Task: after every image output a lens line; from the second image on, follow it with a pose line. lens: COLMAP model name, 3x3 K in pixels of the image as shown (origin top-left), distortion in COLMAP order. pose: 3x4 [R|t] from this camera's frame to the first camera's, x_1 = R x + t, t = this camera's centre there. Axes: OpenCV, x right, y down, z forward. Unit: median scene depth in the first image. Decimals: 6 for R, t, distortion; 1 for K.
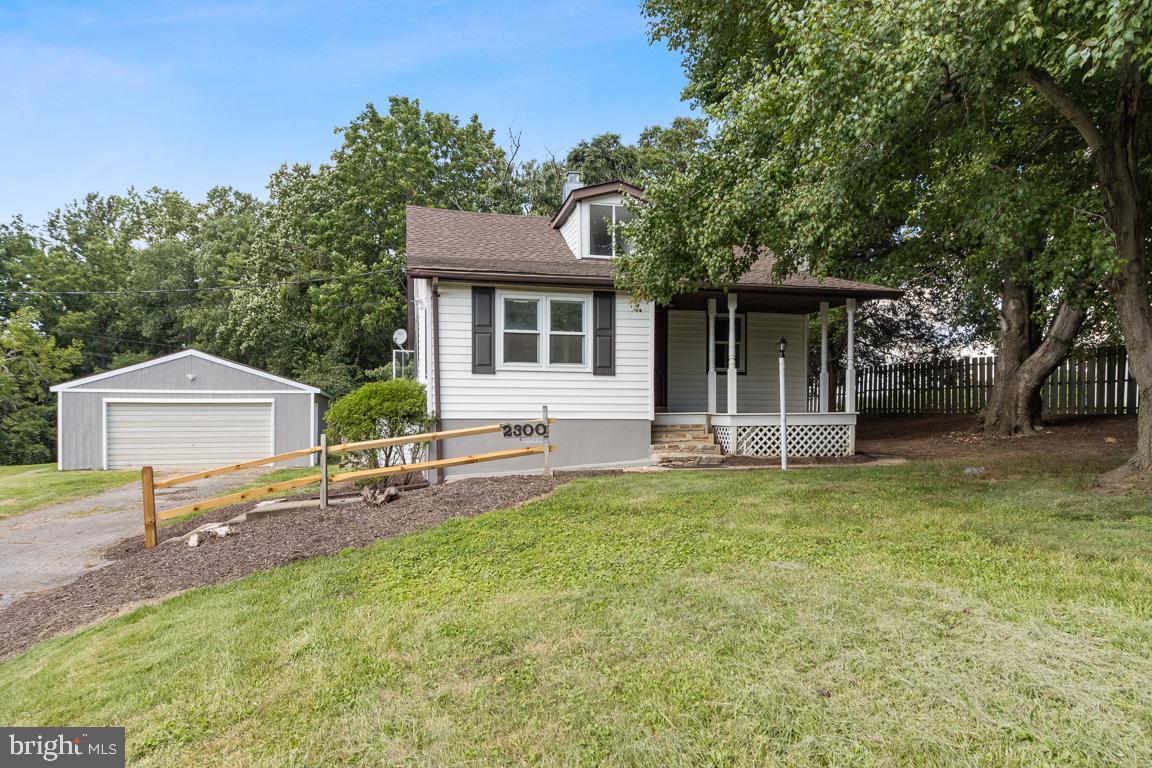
lens RADIAL K [[749.1, 0, 572.6], [0, 749.1, 414.7], [0, 0, 1]] dist [-0.006605, -0.001212]
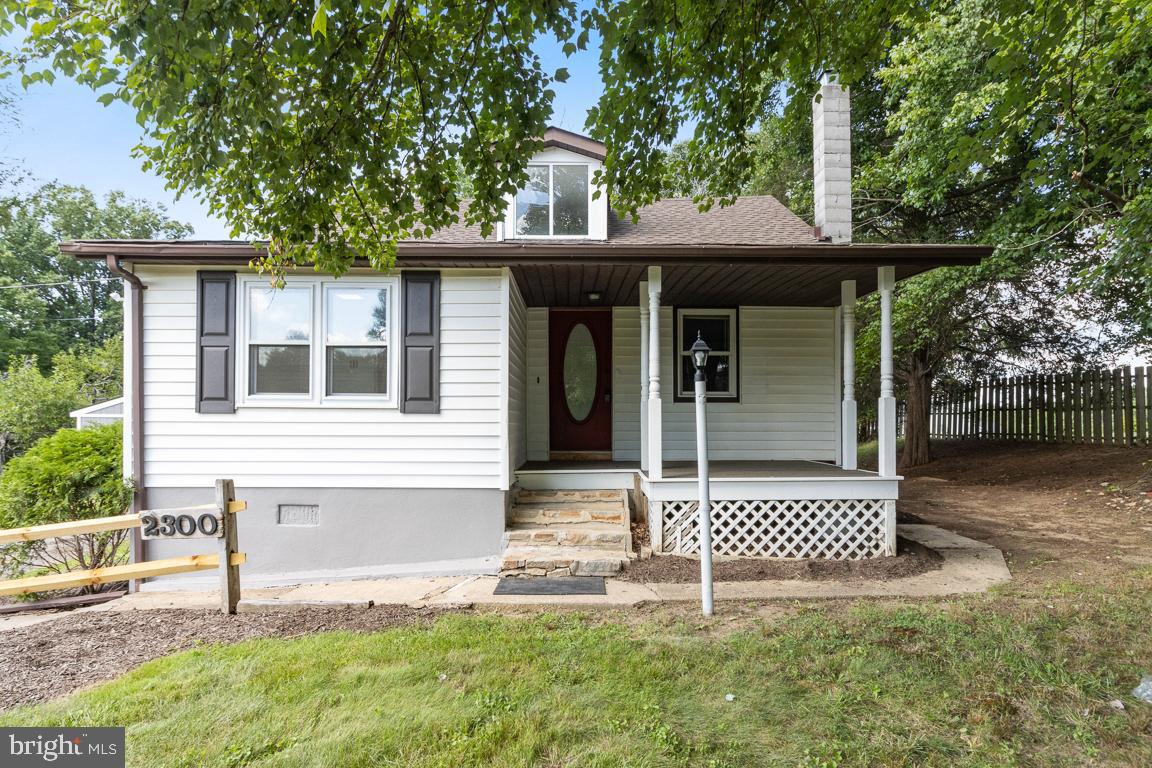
lens RADIAL K [[649.3, 0, 579.4], [0, 649.3, 405.5], [0, 0, 1]] dist [-0.000252, -0.001480]
pose [[0.977786, -0.005545, -0.209534, 0.252581], [0.000642, 0.999725, -0.023461, -0.043595], [0.209607, 0.022806, 0.977520, 0.492745]]
